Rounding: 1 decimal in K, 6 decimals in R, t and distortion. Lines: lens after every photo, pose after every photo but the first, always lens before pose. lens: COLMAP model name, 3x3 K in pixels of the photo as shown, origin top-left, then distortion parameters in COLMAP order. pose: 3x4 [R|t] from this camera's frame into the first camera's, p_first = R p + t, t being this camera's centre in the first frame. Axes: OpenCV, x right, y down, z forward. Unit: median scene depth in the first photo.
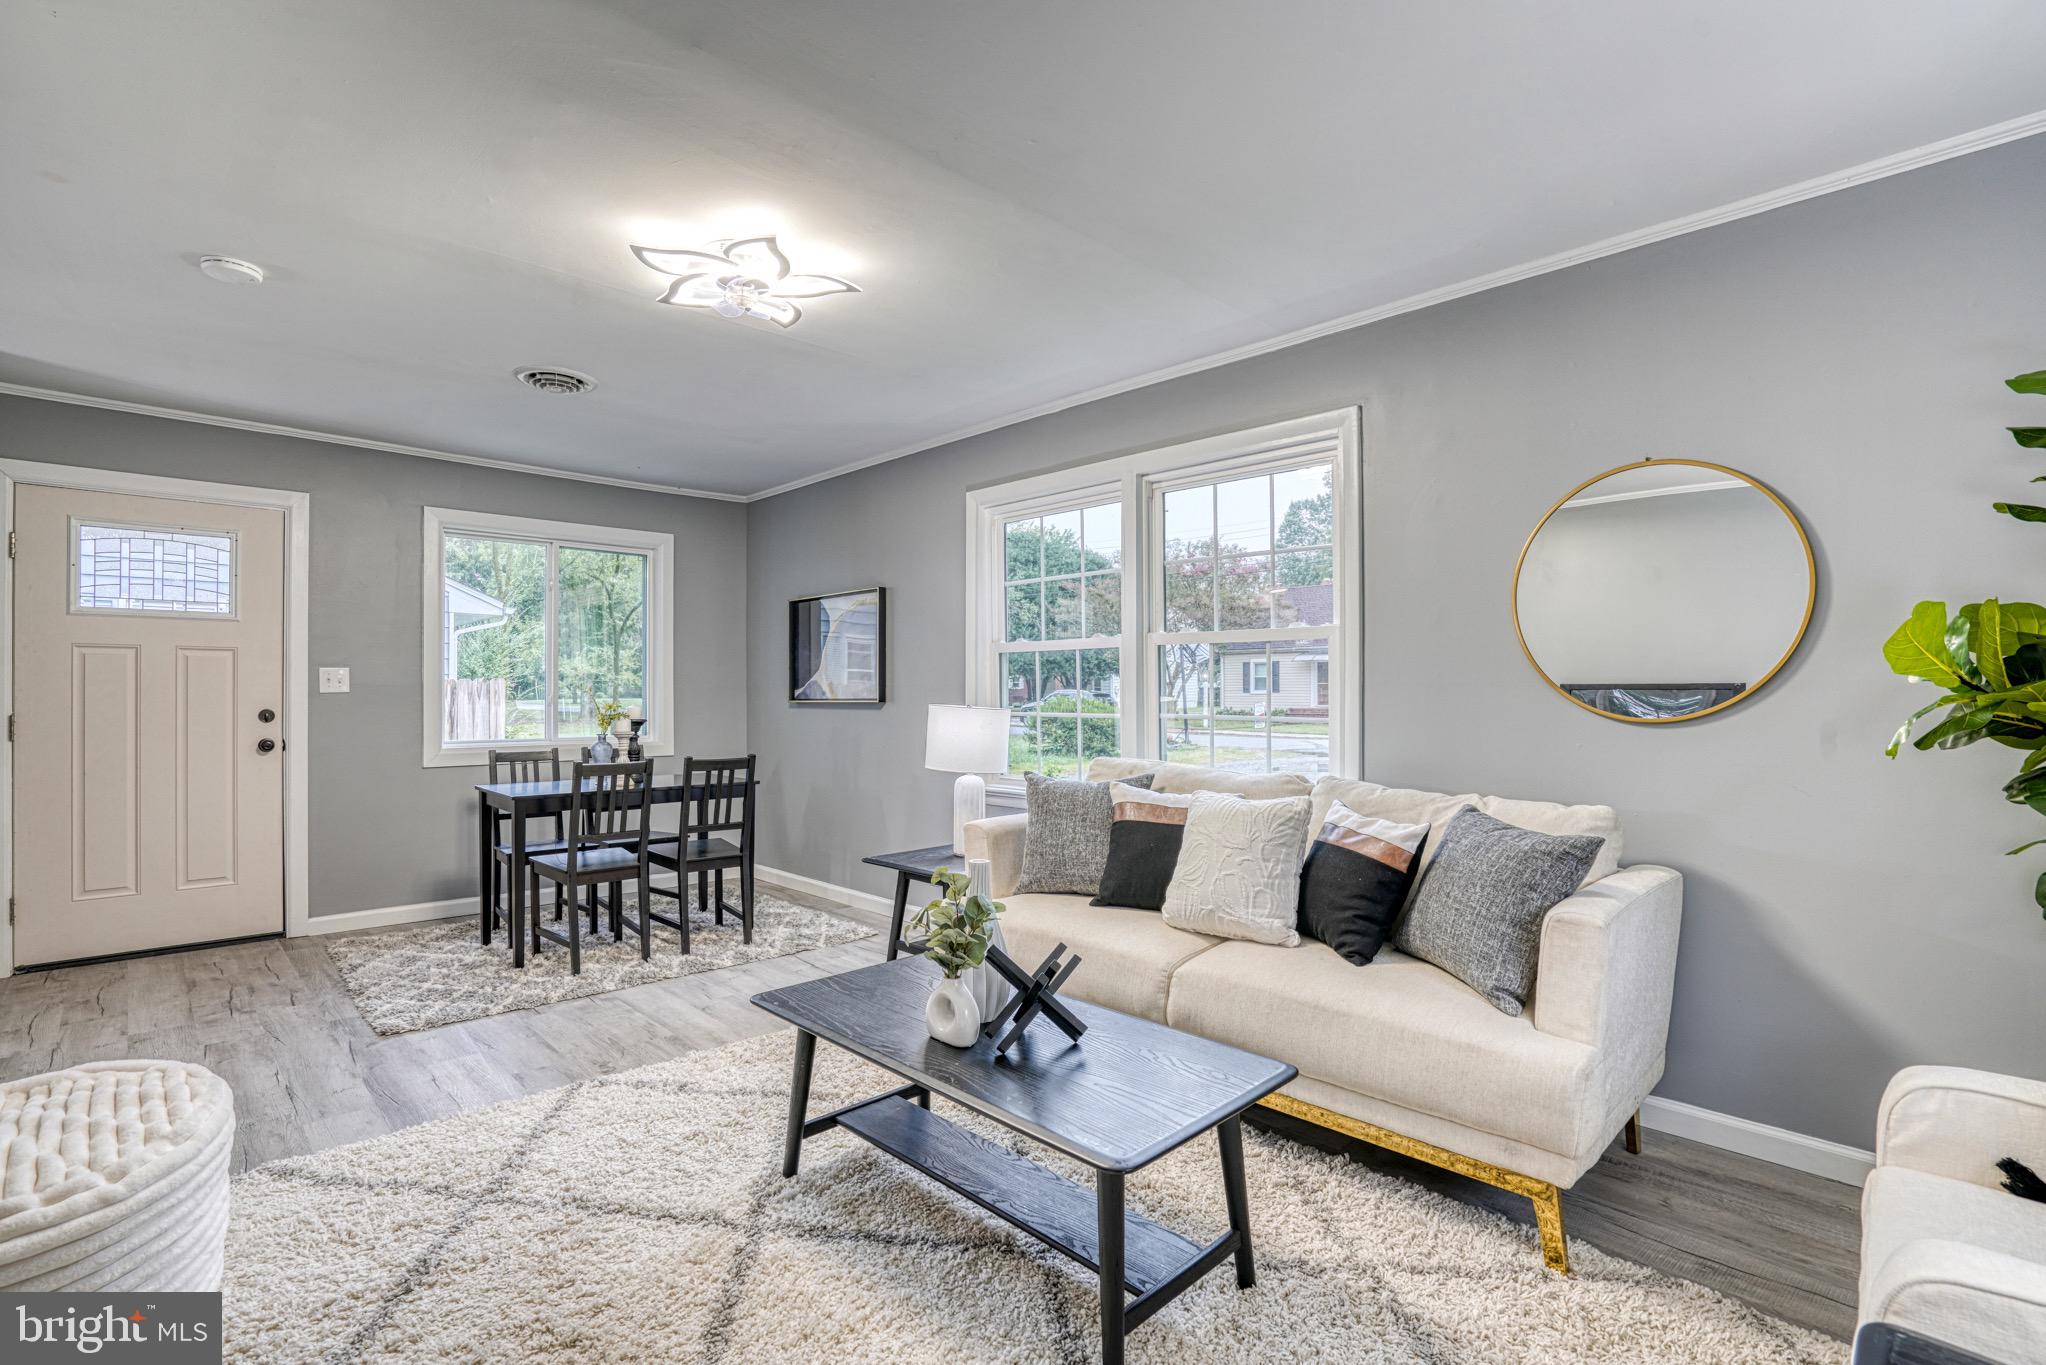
lens RADIAL K [[940.1, 0, 1005.8], [0, 940.1, 692.8], [0, 0, 1]] dist [-0.036546, 0.009047]
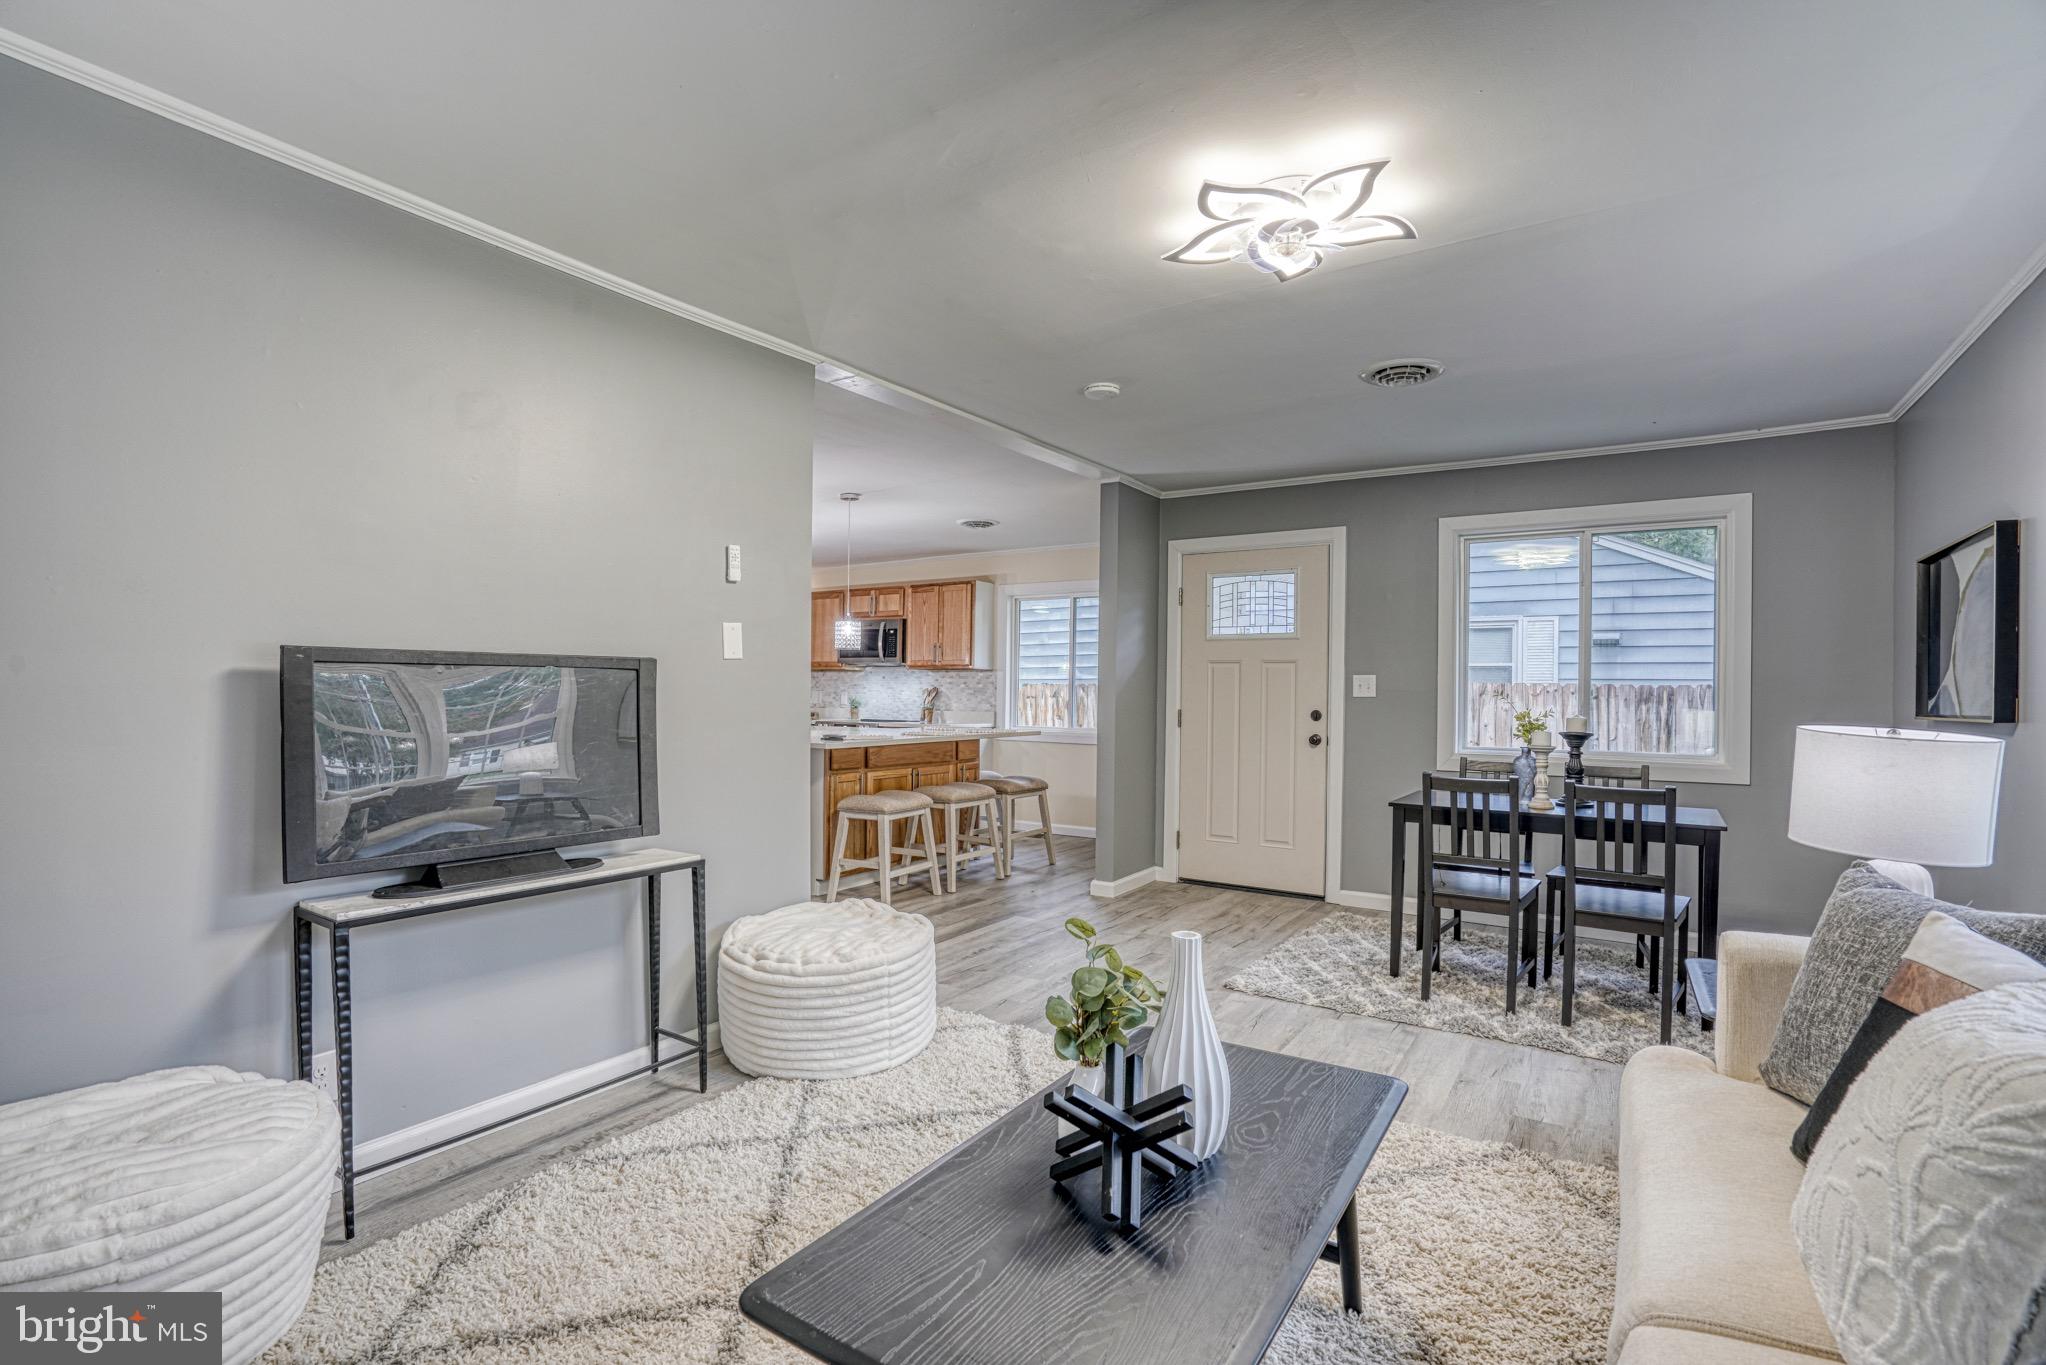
lens RADIAL K [[940.1, 0, 1029.5], [0, 940.1, 686.7], [0, 0, 1]] dist [-0.036546, 0.009047]
pose [[0.227278, -0.003866, -0.973822, 0.313749], [-0.012711, 0.999895, -0.006936, 0.000190], [0.973747, 0.013955, 0.227205, 0.350788]]
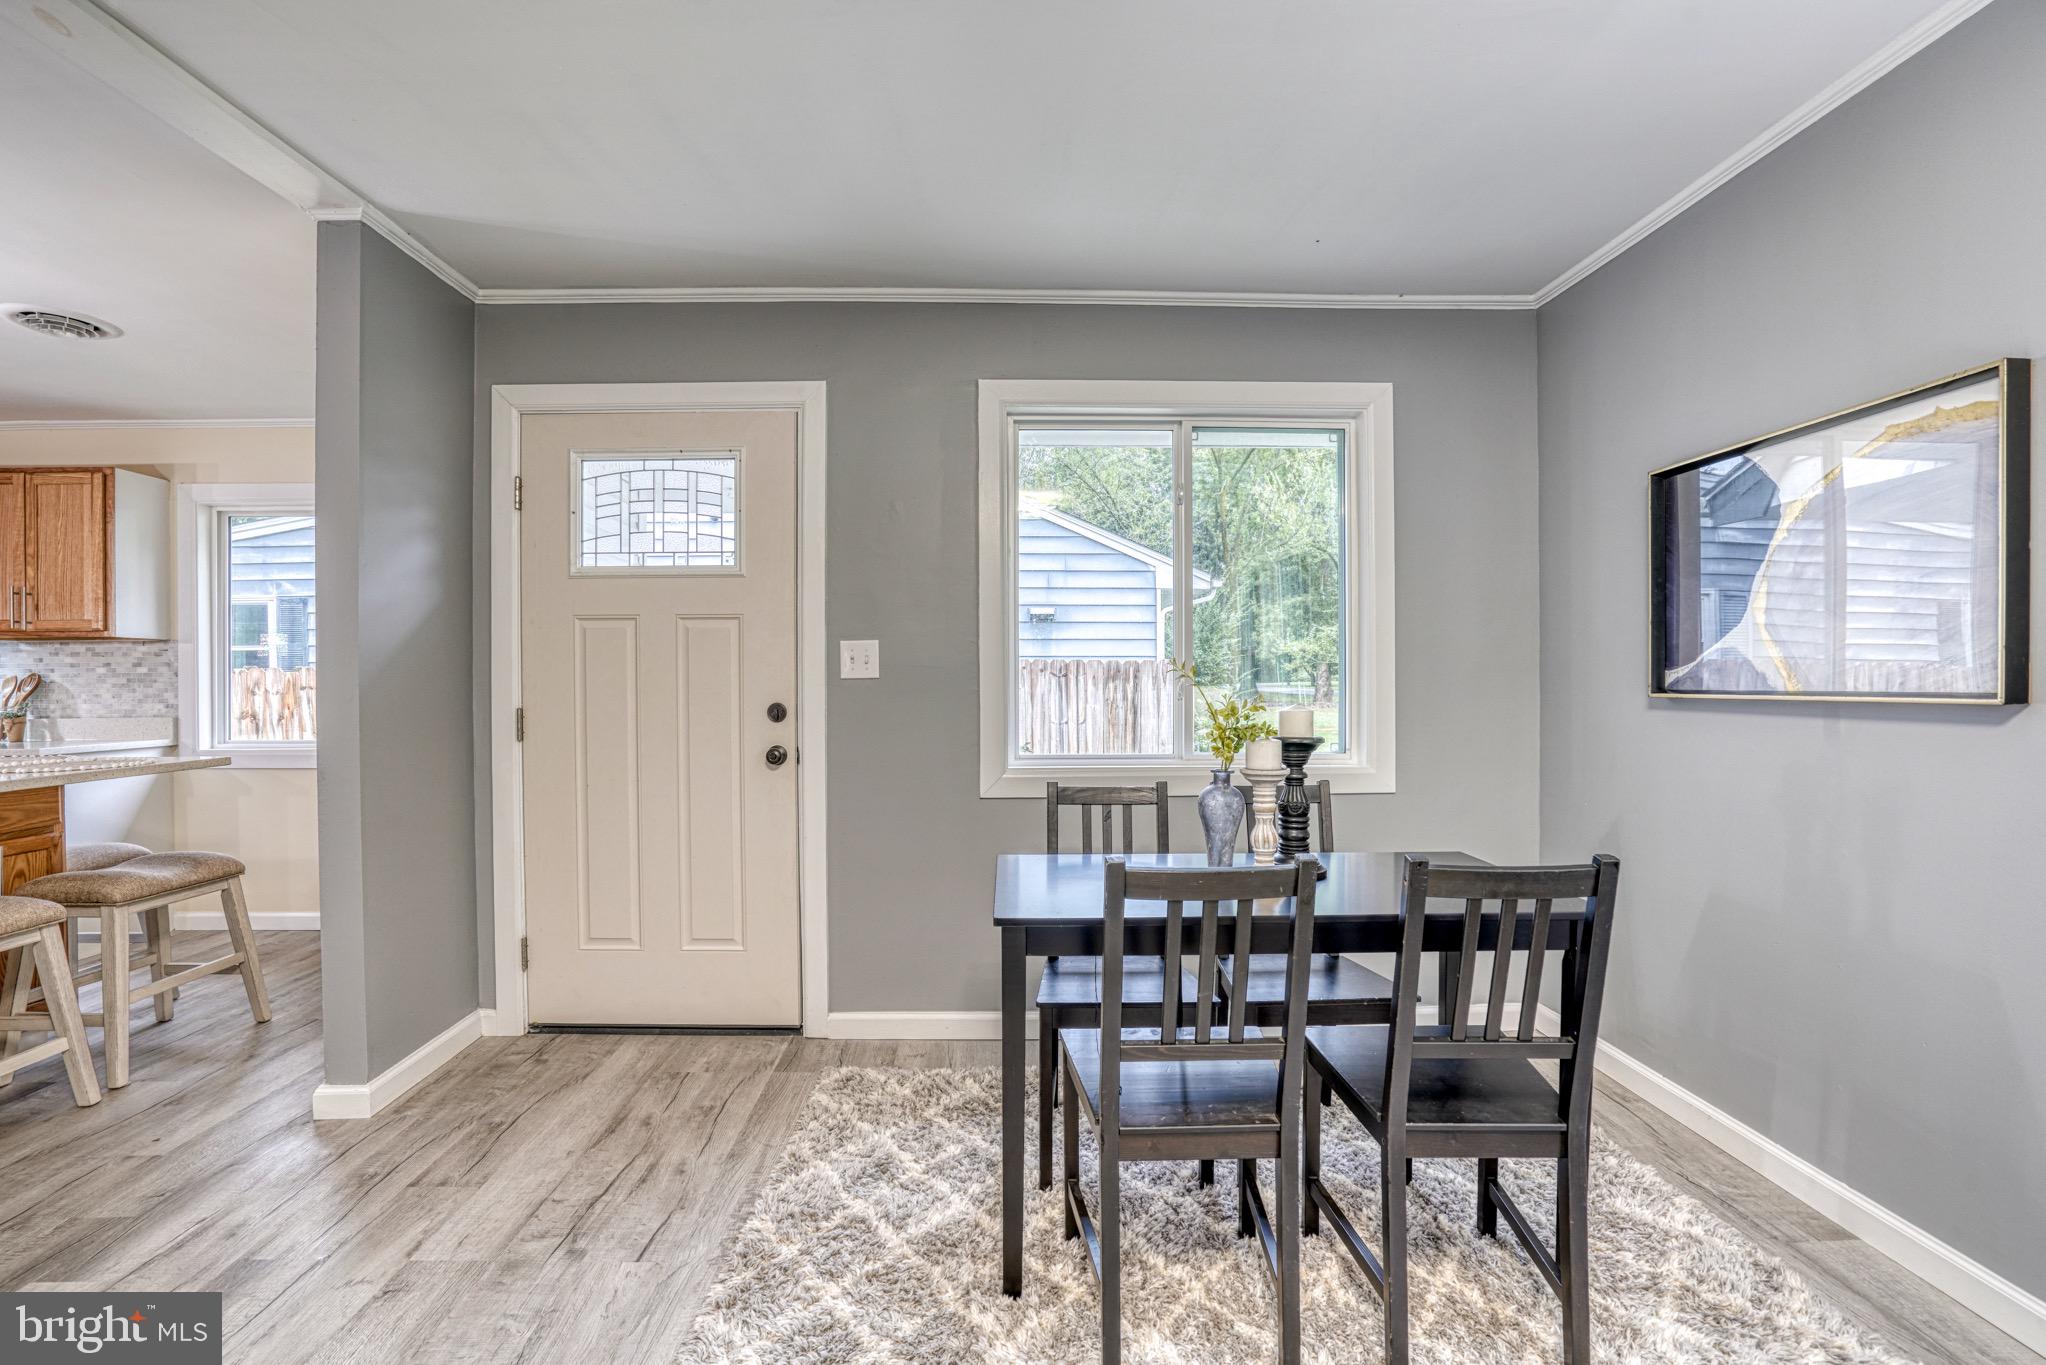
lens RADIAL K [[940.1, 0, 1001.7], [0, 940.1, 697.2], [0, 0, 1]] dist [-0.036546, 0.009047]
pose [[0.728861, 0.010770, -0.684577, -0.200394], [0.003554, 0.999803, 0.019513, 0.000260], [0.684652, -0.016655, 0.728680, 0.601756]]
